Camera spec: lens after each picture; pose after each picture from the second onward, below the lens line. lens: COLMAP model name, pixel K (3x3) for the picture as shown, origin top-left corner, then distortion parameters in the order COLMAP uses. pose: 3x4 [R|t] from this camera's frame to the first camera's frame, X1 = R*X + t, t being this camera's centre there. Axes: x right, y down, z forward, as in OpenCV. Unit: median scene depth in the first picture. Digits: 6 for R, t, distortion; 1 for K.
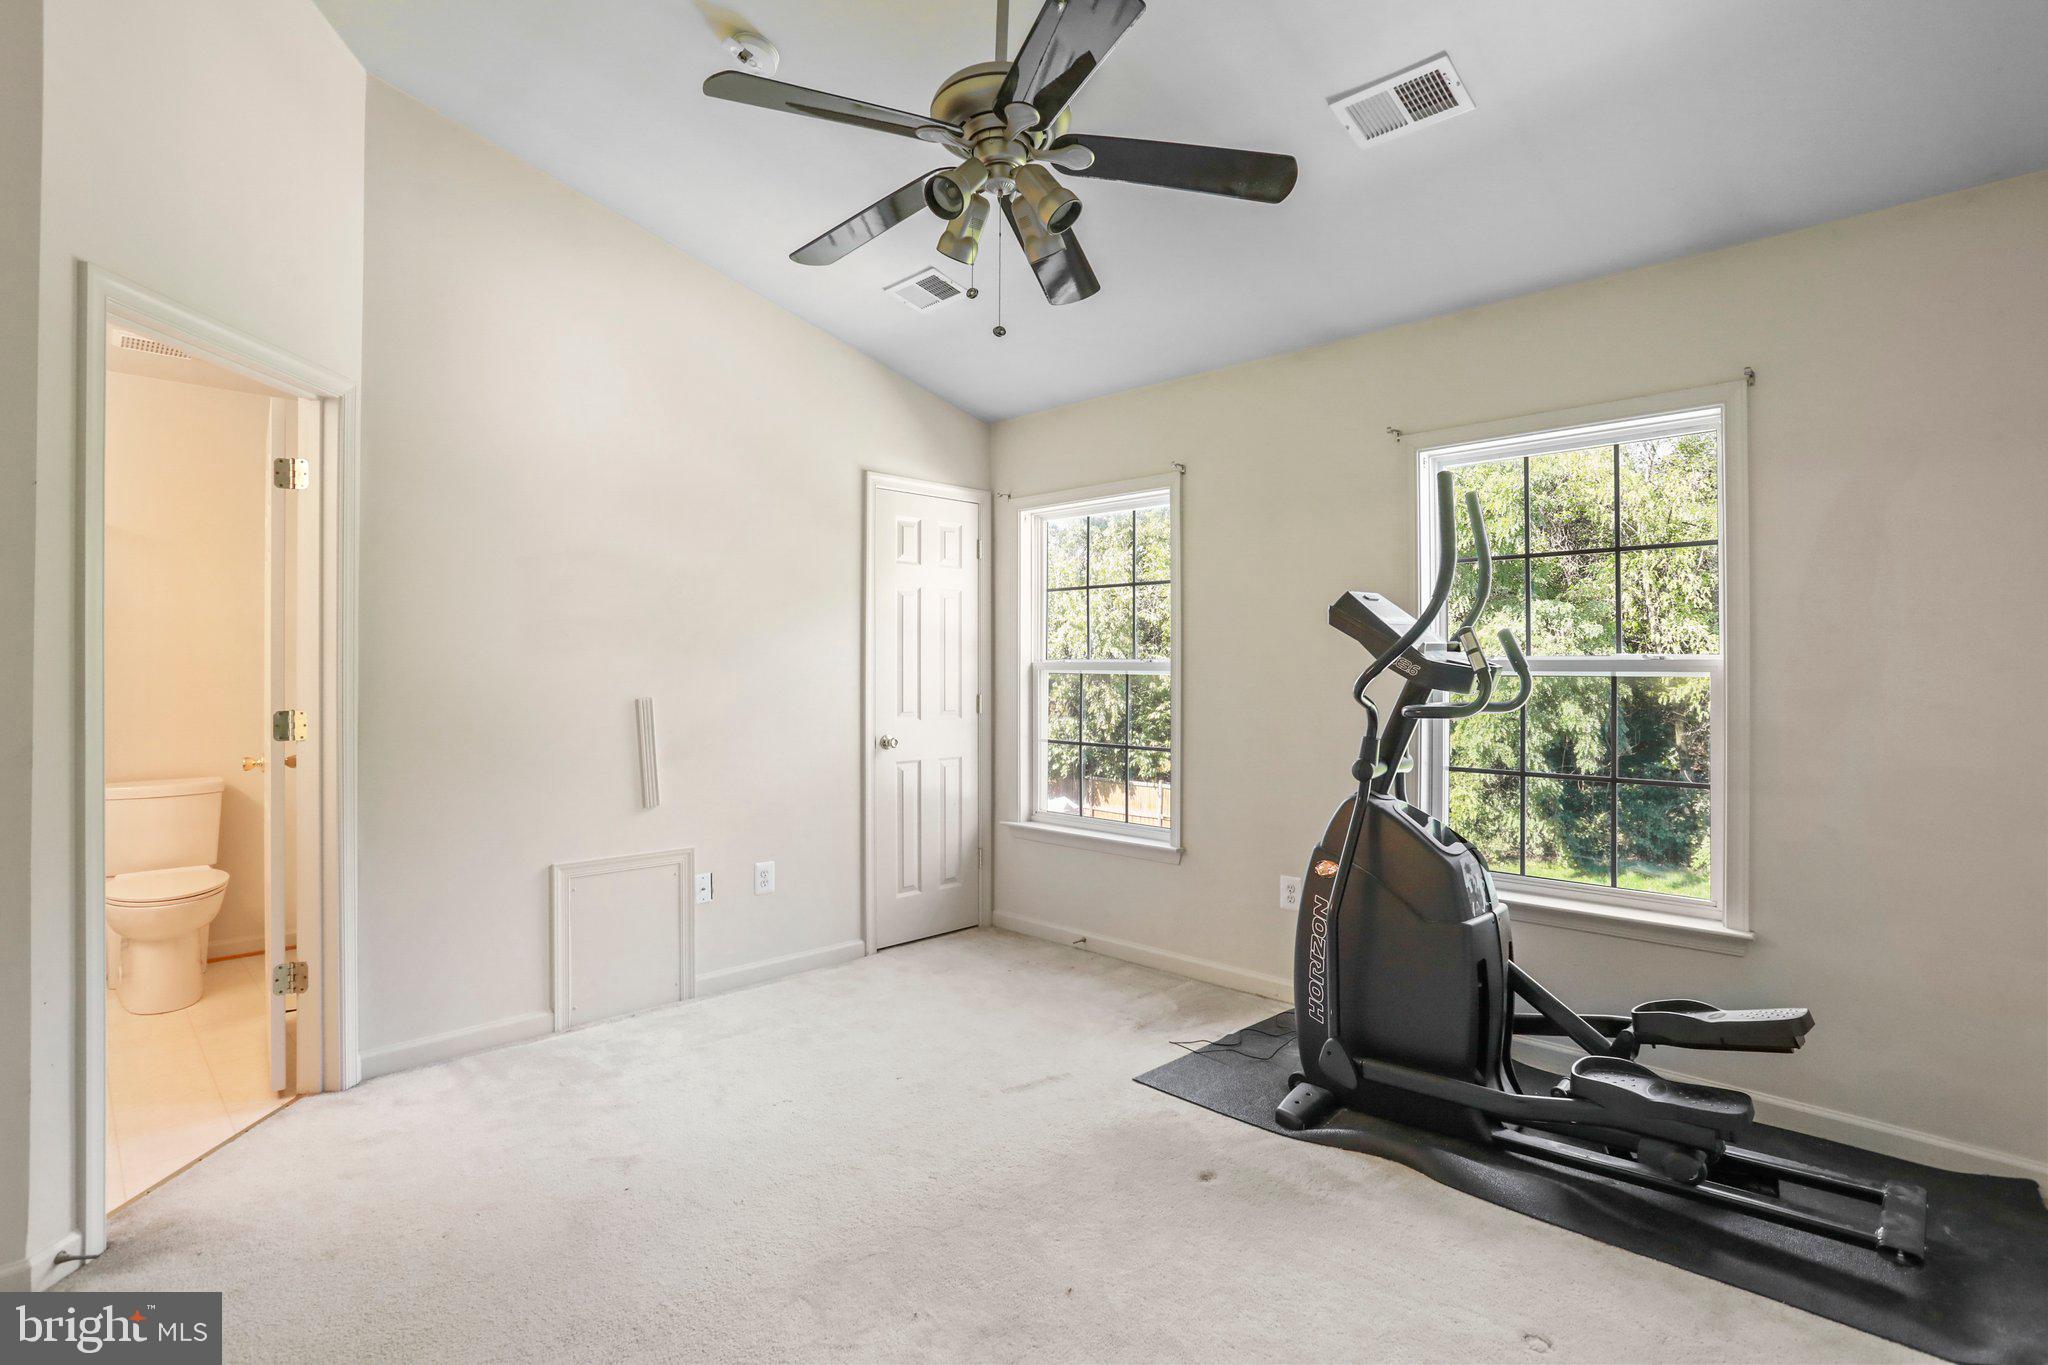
lens RADIAL K [[985.5, 0, 1025.2], [0, 985.5, 657.7], [0, 0, 1]] dist [-0.055592, 0.027493]
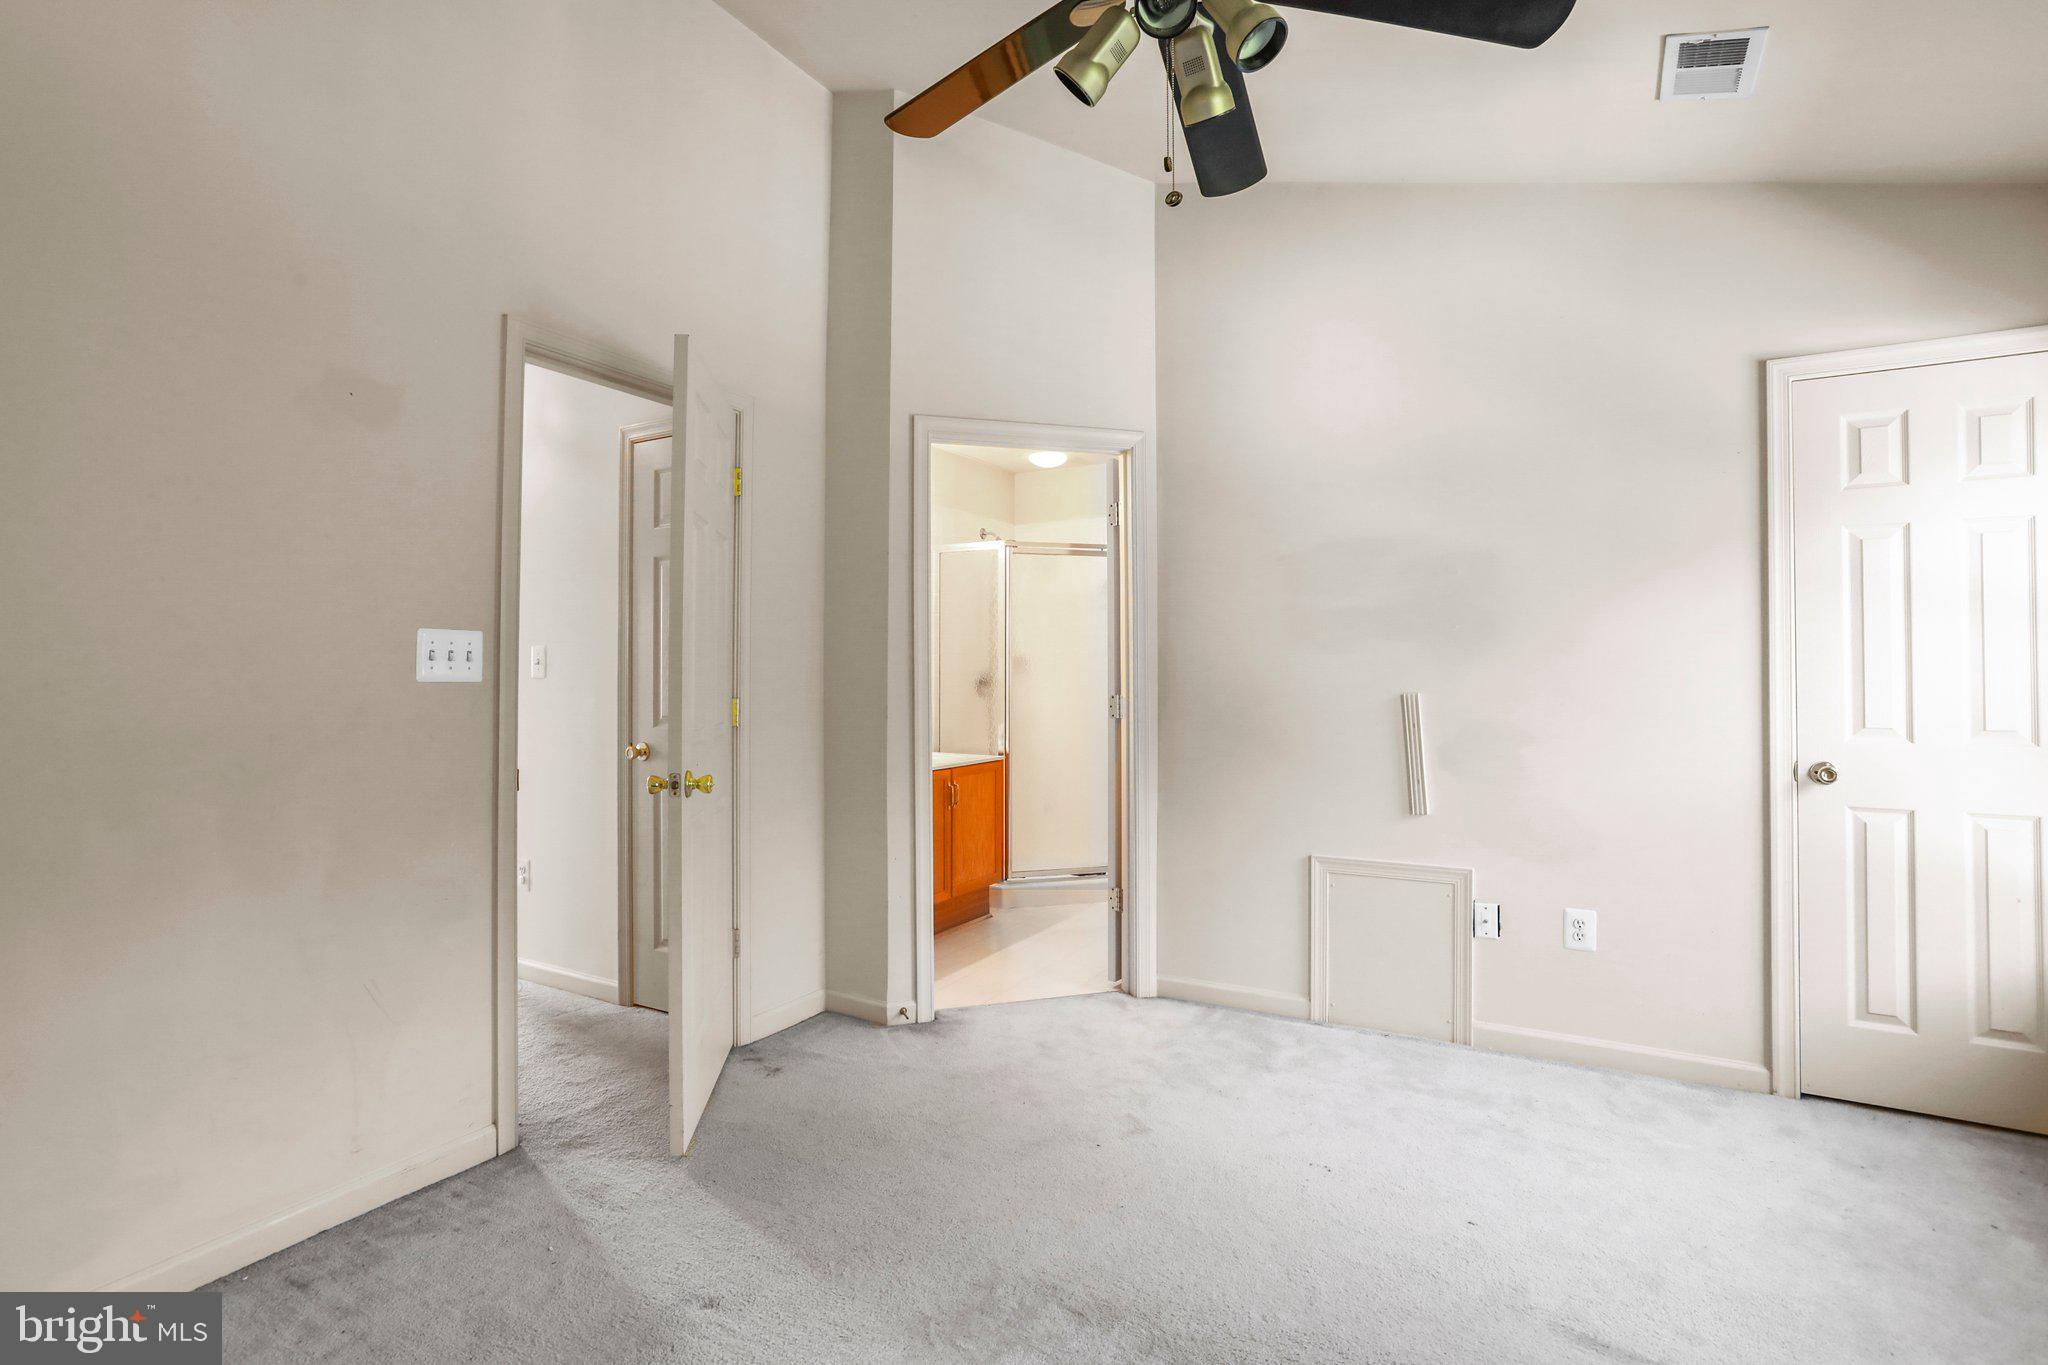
lens RADIAL K [[985.5, 0, 1025.2], [0, 985.5, 657.7], [0, 0, 1]] dist [-0.055592, 0.027493]
pose [[0.272282, -0.017117, -0.962065, 0.394101], [0.008709, 0.999845, -0.015325, 0.019352], [0.962178, -0.004206, 0.272389, 0.412147]]
